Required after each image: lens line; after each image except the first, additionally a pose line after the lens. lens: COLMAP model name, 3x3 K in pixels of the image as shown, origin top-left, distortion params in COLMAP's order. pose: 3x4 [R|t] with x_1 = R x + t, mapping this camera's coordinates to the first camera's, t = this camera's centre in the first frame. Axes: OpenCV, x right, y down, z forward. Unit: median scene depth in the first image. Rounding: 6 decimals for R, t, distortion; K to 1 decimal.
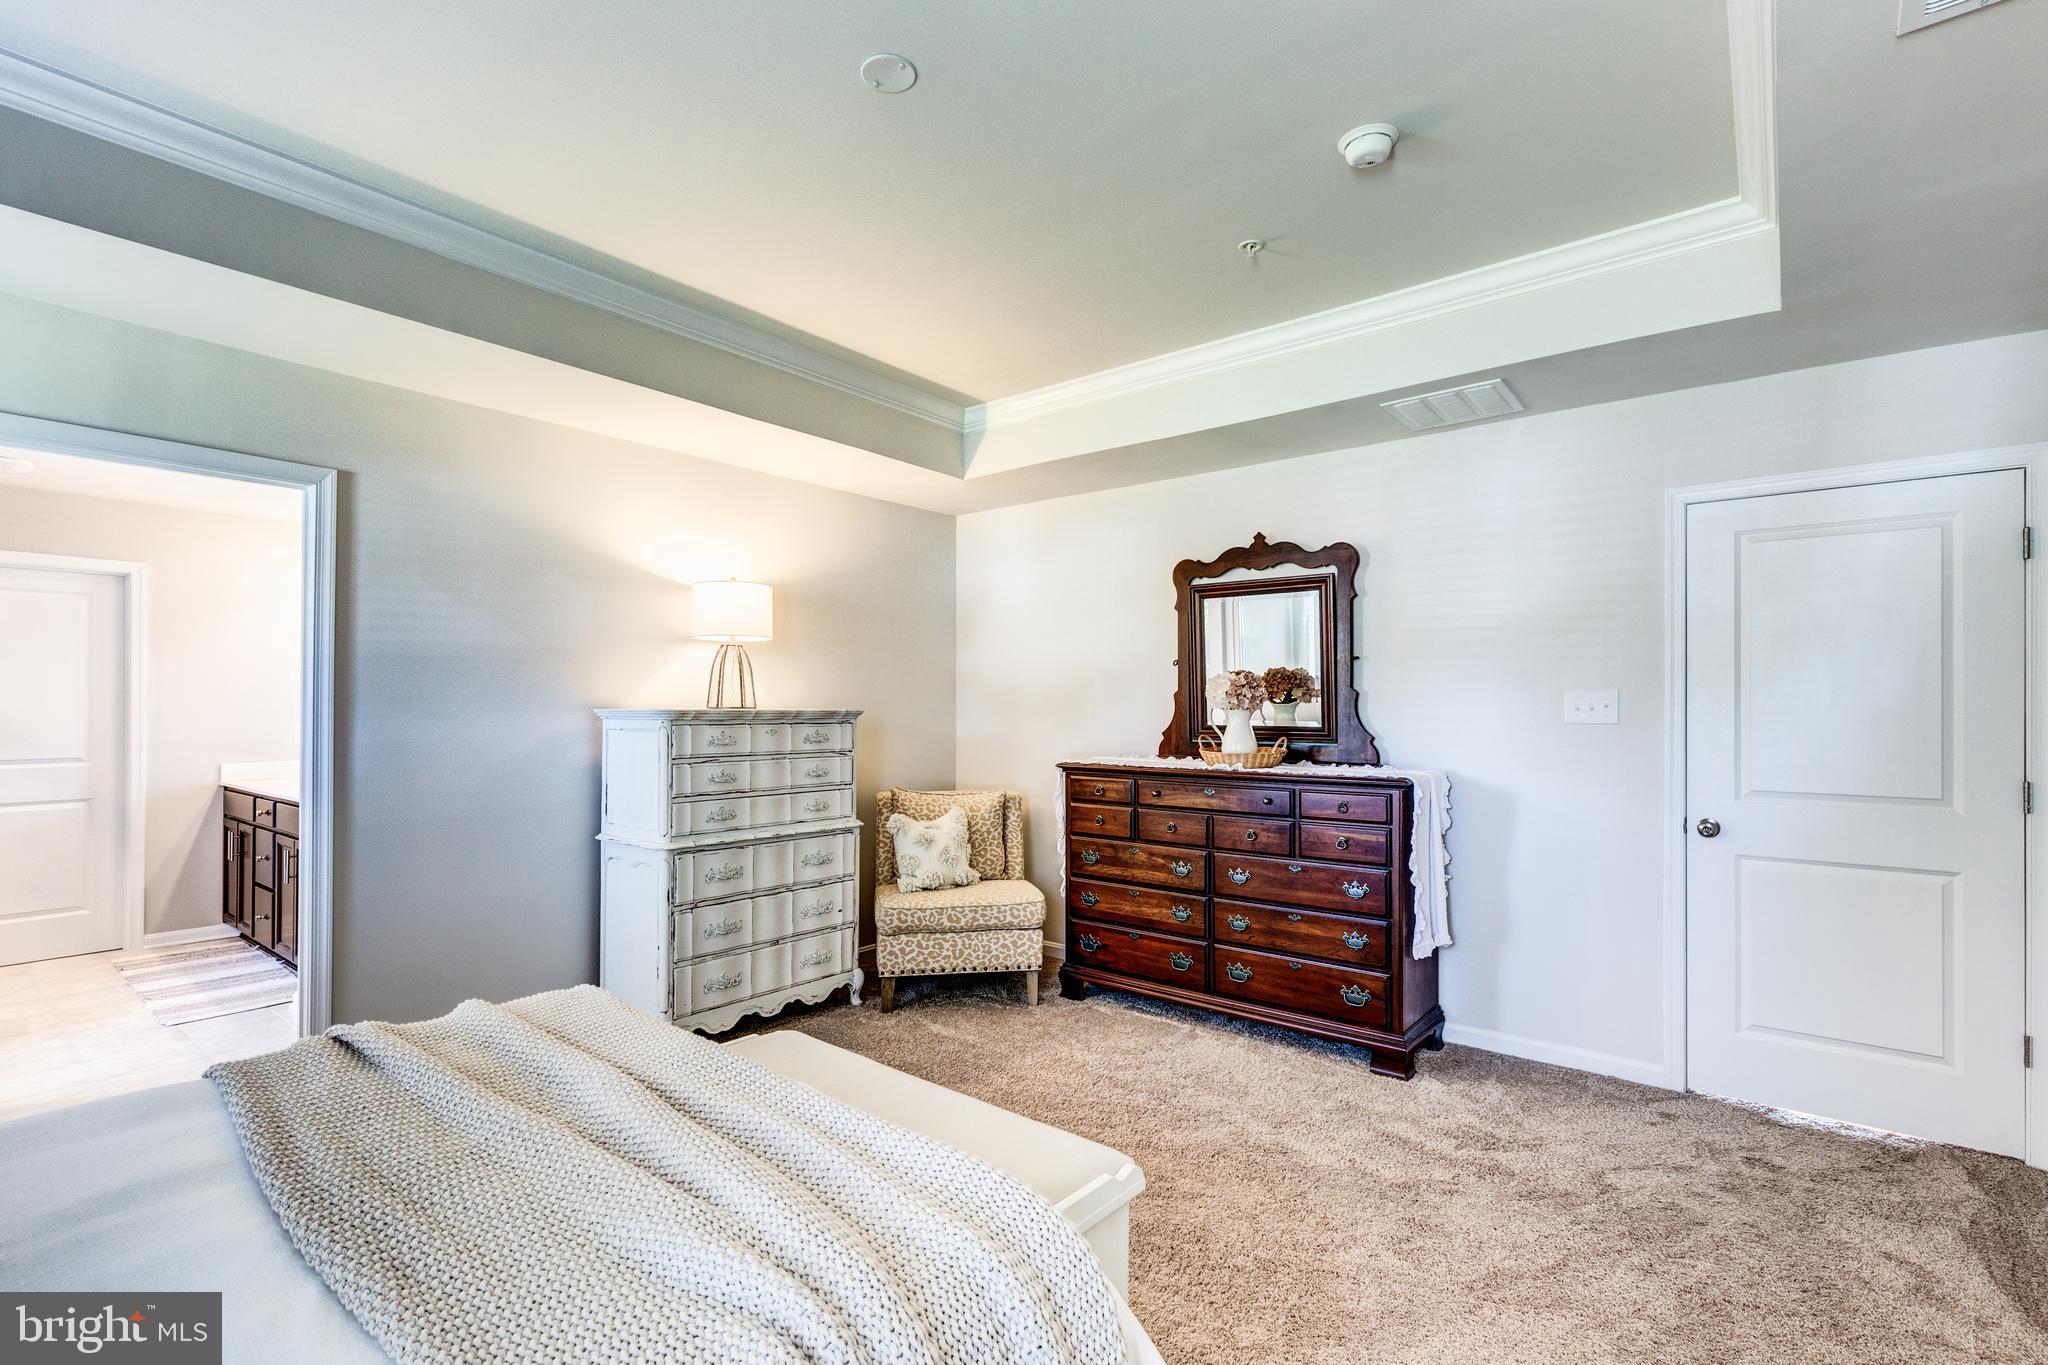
lens RADIAL K [[933.2, 0, 1016.8], [0, 933.2, 689.0], [0, 0, 1]] dist [0.007799, -0.000625]
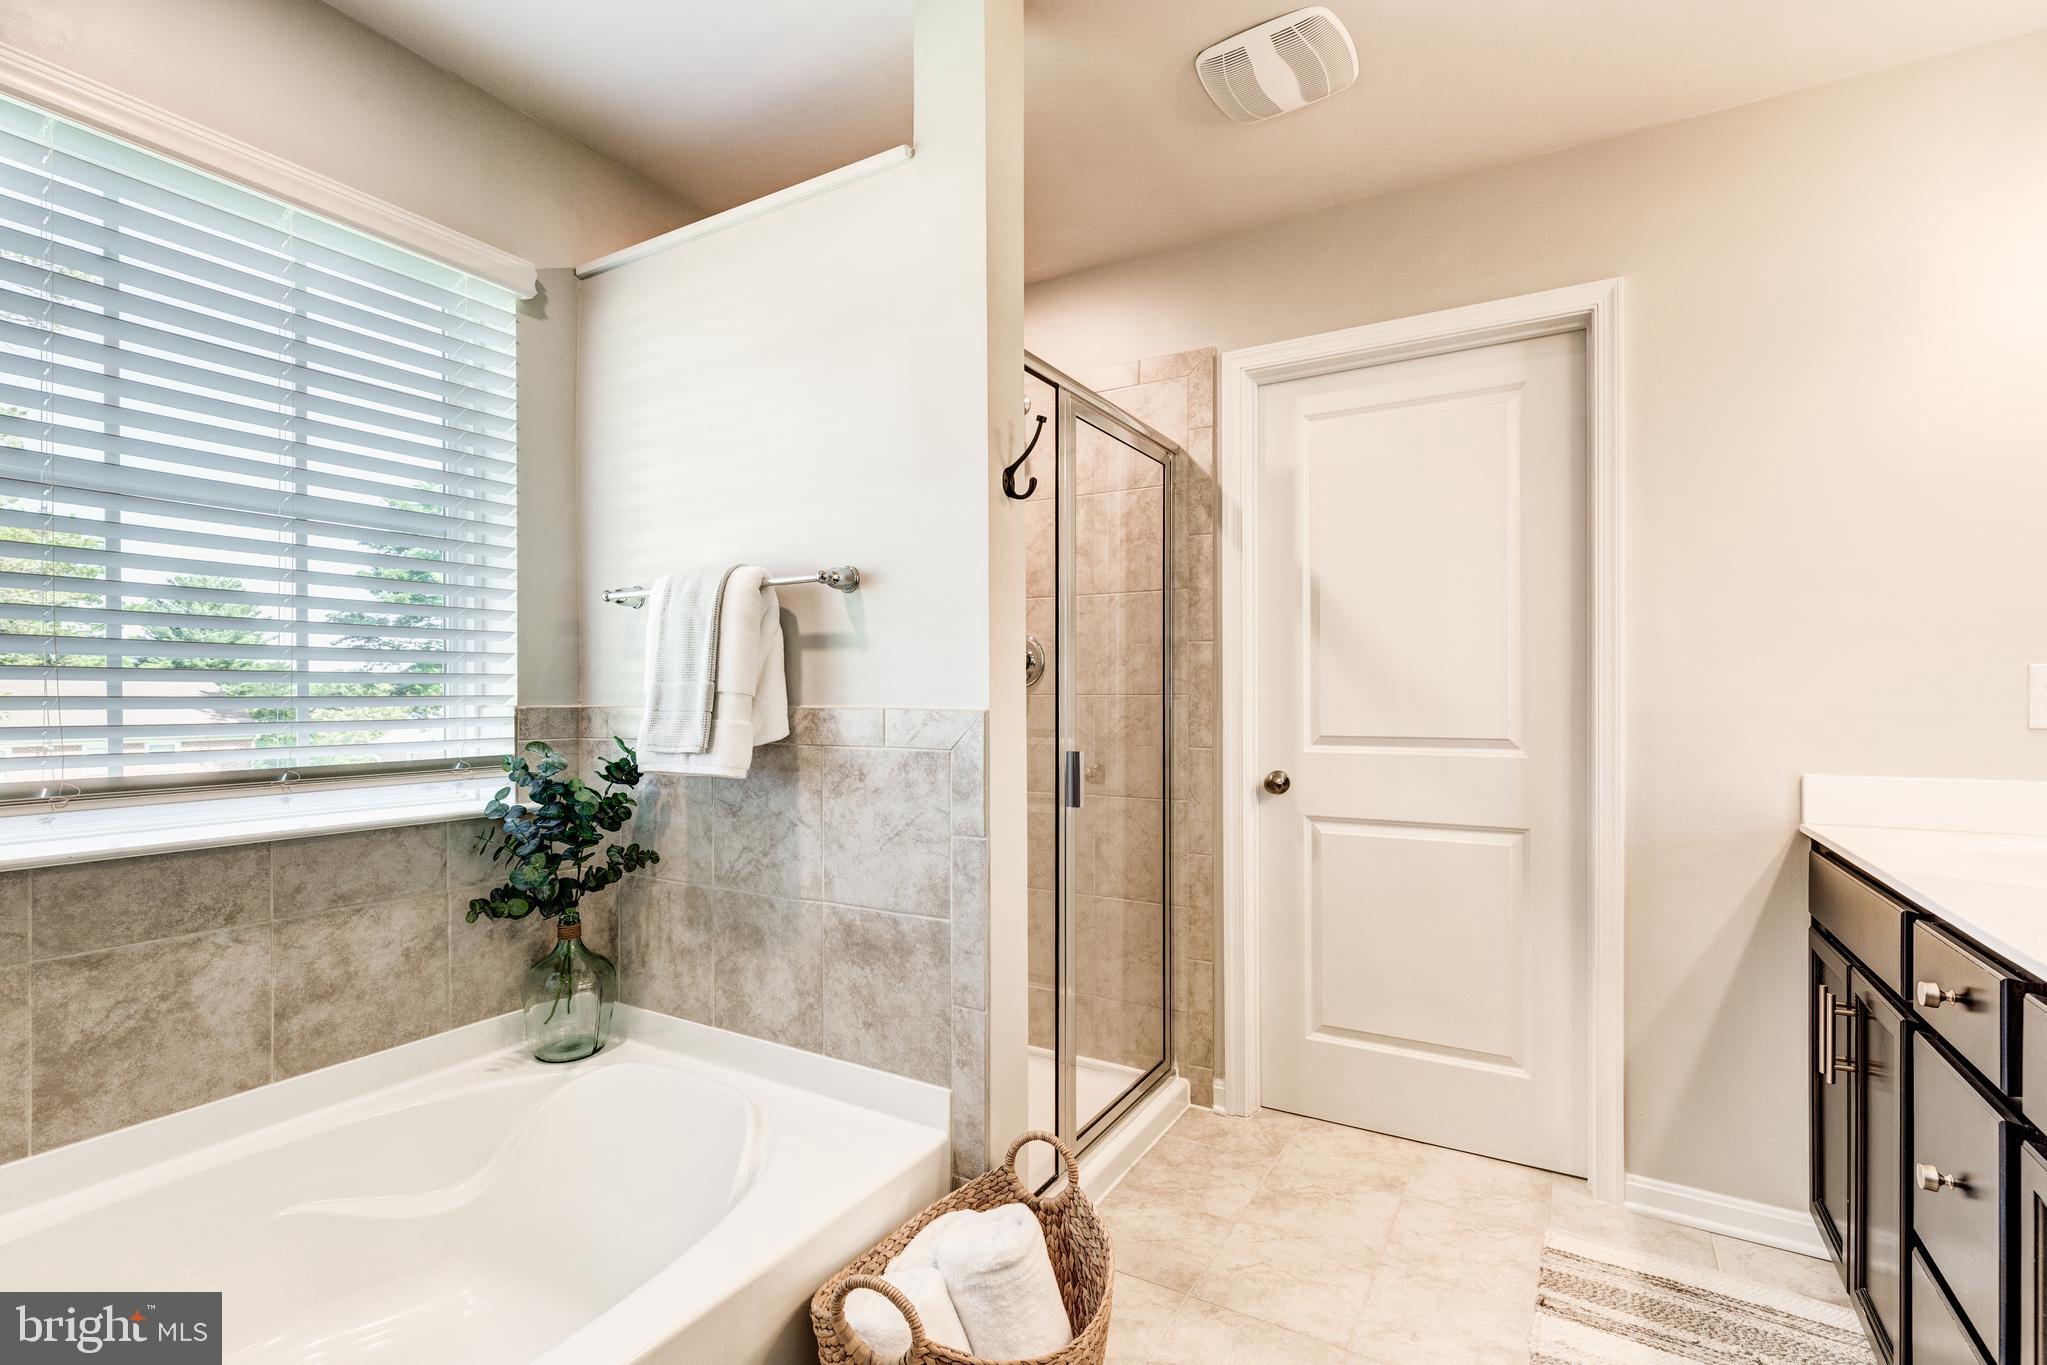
lens RADIAL K [[945.2, 0, 1023.3], [0, 945.2, 710.0], [0, 0, 1]] dist [-0.000061, -0.000307]
pose [[0.146474, 0.008708, -0.989176, -0.351371], [0.017825, 0.999776, 0.011441, 0.030476], [0.989054, -0.019308, 0.146286, 0.428505]]
